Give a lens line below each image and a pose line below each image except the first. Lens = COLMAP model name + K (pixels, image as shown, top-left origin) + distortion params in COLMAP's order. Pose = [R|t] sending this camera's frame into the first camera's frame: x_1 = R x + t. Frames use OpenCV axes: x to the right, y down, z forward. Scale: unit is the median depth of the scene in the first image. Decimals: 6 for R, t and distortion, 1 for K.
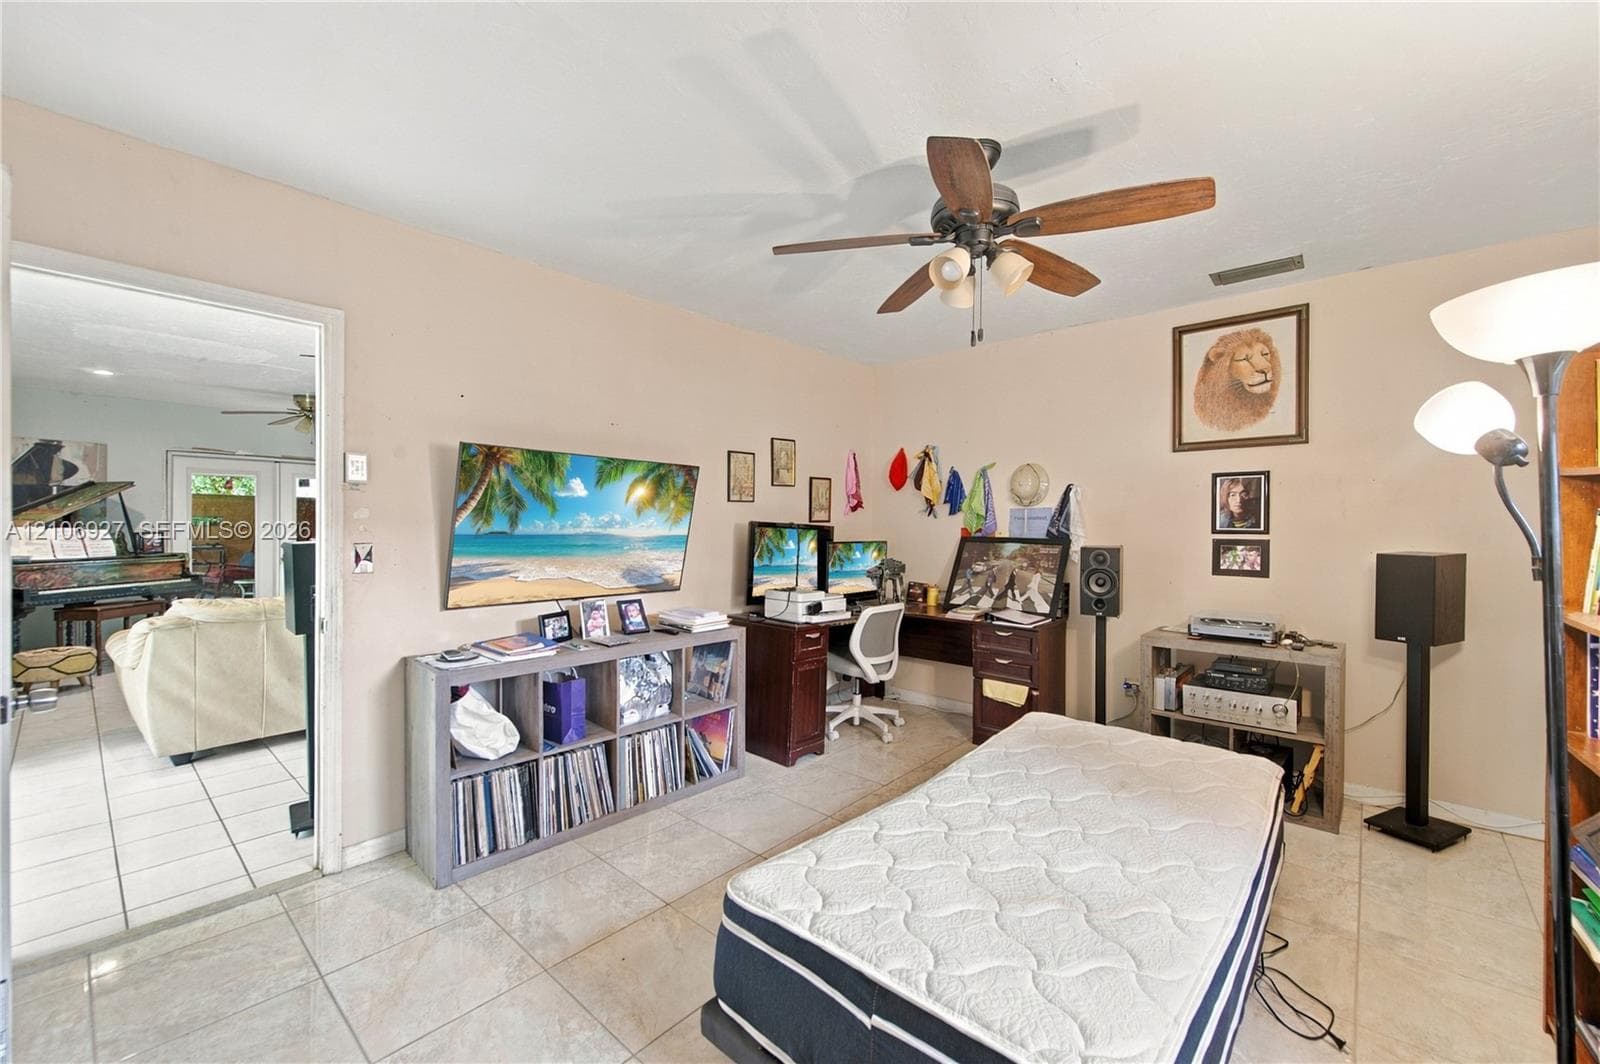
lens RADIAL K [[639.7, 0, 789.6], [0, 639.7, 538.4], [0, 0, 1]] dist [0.010797, 0.000275]
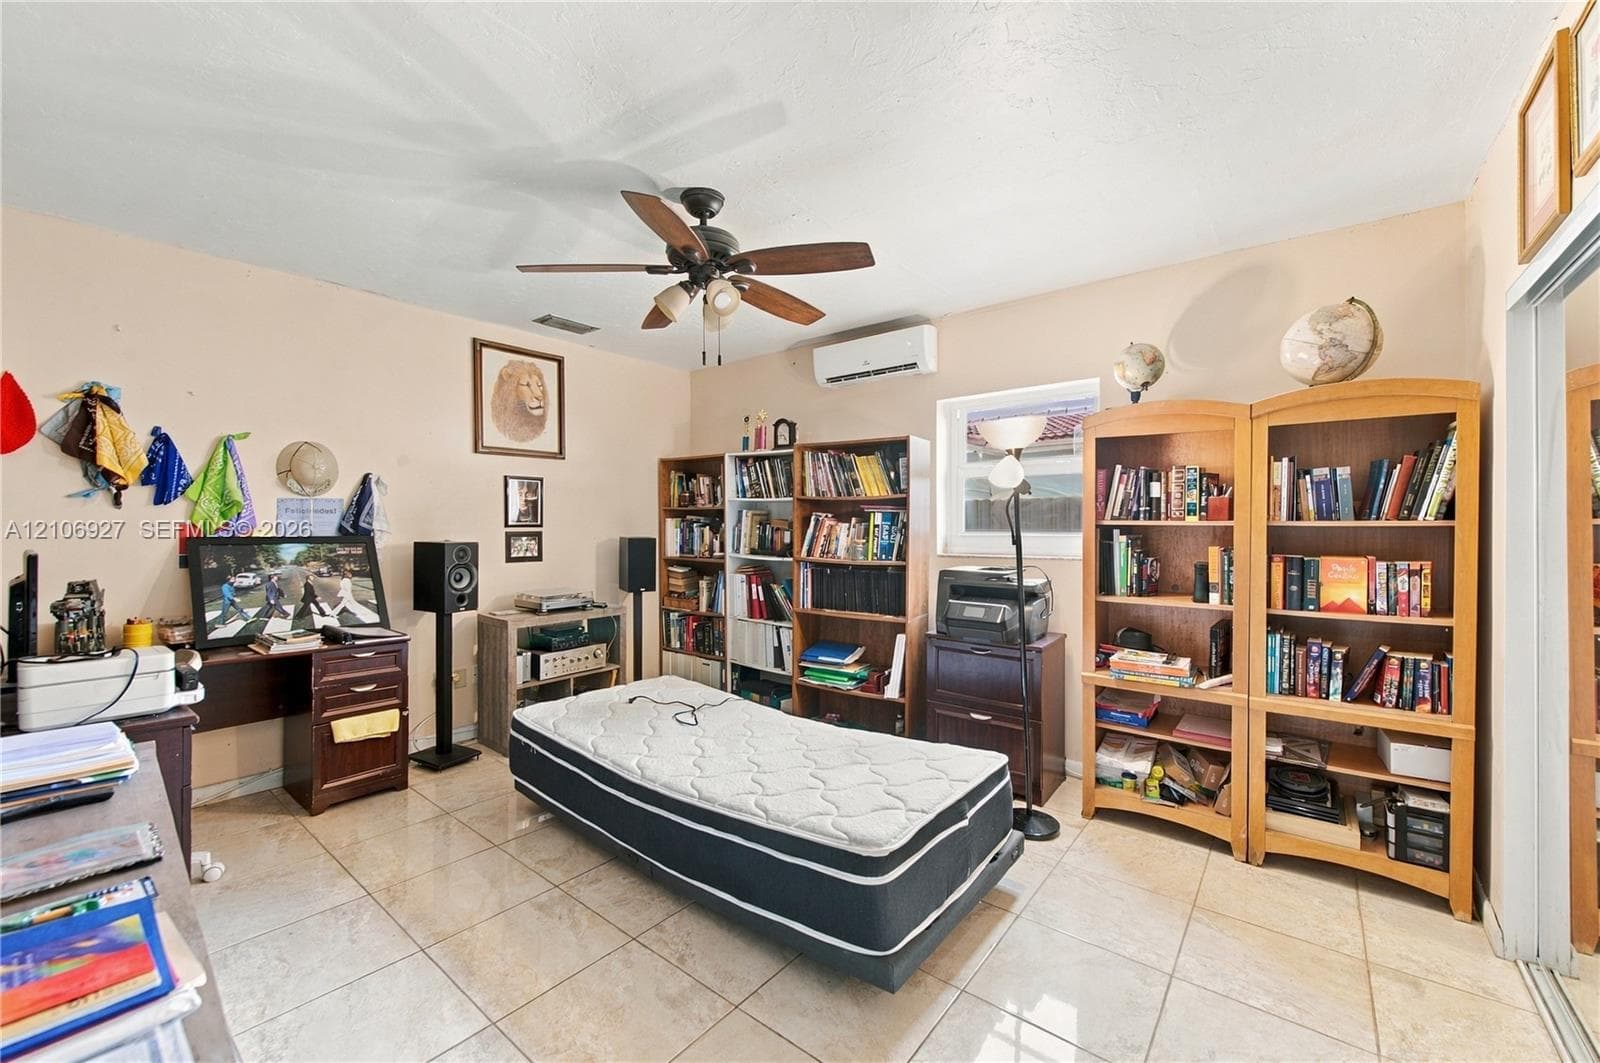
lens RADIAL K [[639.7, 0, 801.0], [0, 639.7, 533.8], [0, 0, 1]] dist [0.010797, 0.000275]
pose [[-0.048854, -0.017852, 0.998646, -0.463613], [0.024702, 0.999513, 0.019076, -0.003965], [-0.998500, 0.025601, -0.048389, 0.457223]]
